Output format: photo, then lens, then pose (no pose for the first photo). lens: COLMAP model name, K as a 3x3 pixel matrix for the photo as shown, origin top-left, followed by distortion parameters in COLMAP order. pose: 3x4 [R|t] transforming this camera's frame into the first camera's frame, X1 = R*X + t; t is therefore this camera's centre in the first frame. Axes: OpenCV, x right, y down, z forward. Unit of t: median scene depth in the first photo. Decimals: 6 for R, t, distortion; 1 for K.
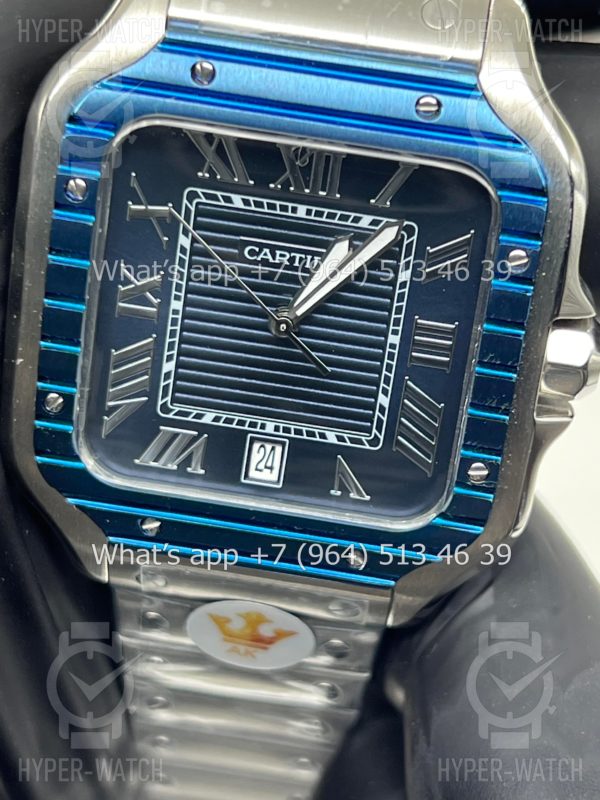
lens RADIAL K [[1804.3, 0, 300.0], [0, 1804.3, 400.0], [0, 0, 1]] dist [0.234443, 0.102527]
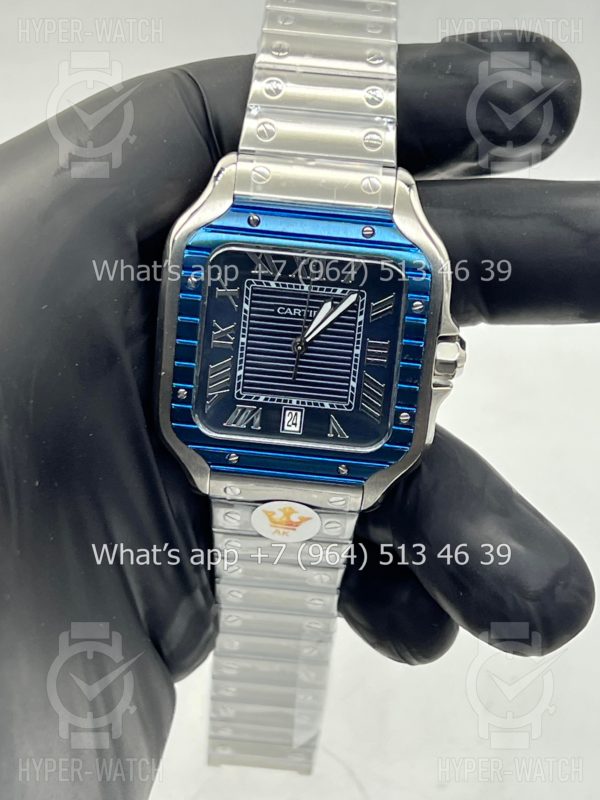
lens RADIAL K [[1790.6, 0, 300.0], [0, 1790.6, 400.0], [0, 0, 1]] dist [0.303005, -0.220689]
pose [[0.997816, -0.053406, 0.038875, -0.085335], [0.055444, 0.997034, -0.053385, 0.116057], [-0.035909, 0.055424, 0.997817, -0.897791]]
